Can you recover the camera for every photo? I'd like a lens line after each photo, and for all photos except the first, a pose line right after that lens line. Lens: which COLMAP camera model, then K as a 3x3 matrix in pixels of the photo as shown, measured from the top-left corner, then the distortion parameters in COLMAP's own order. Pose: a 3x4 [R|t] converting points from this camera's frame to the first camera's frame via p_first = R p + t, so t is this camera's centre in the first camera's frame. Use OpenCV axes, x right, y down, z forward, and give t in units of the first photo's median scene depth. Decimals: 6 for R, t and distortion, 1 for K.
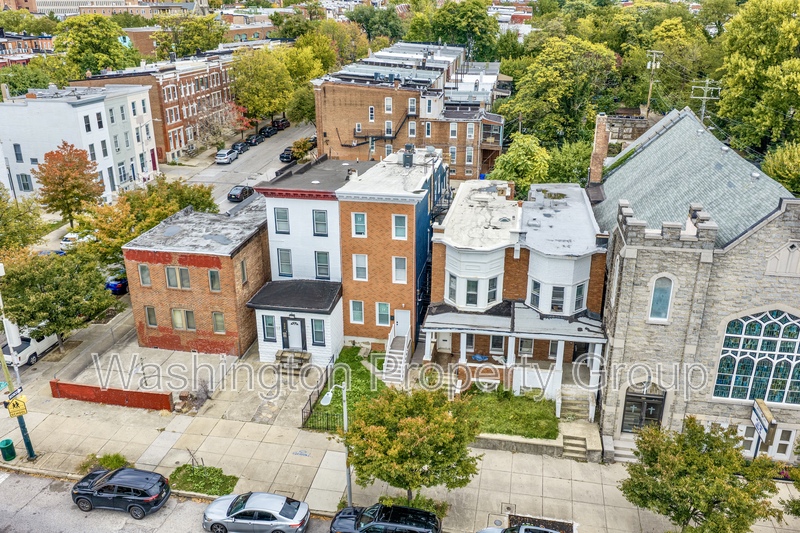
lens RADIAL K [[660.5, 0, 400.0], [0, 660.5, 266.5], [0, 0, 1]] dist [0.001449, -0.007647]
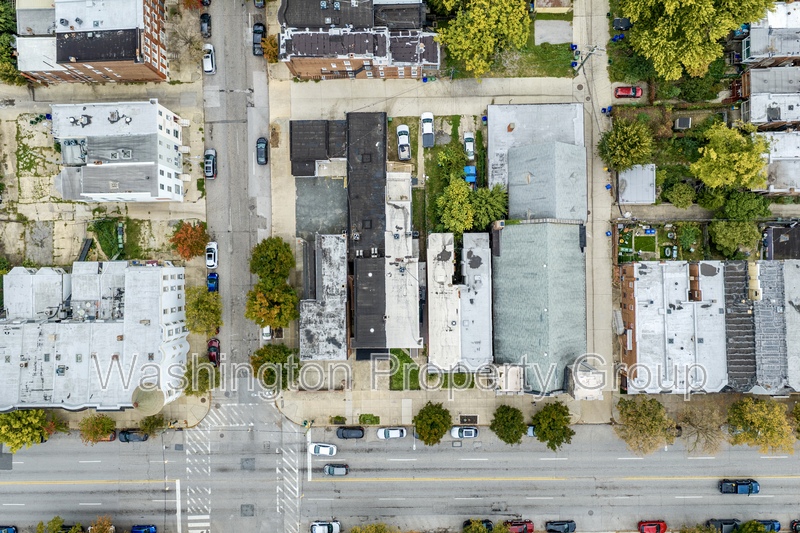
lens RADIAL K [[660.5, 0, 400.0], [0, 660.5, 266.5], [0, 0, 1]] dist [0.001449, -0.007647]
pose [[0.980506, -0.195344, -0.021170, 0.059933], [0.092813, 0.365491, 0.926176, -2.386407], [-0.173185, -0.910086, 0.376497, 0.330961]]
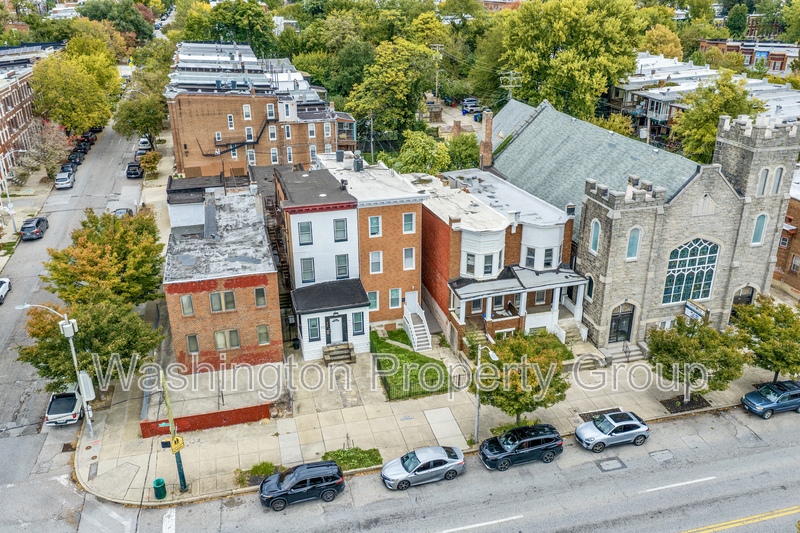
lens RADIAL K [[660.5, 0, 400.0], [0, 660.5, 266.5], [0, 0, 1]] dist [0.001449, -0.007647]
pose [[0.901134, -0.175487, 0.396437, -0.492310], [0.164508, 0.984436, 0.061832, -0.057341], [-0.401117, 0.009498, 0.915978, -0.090495]]
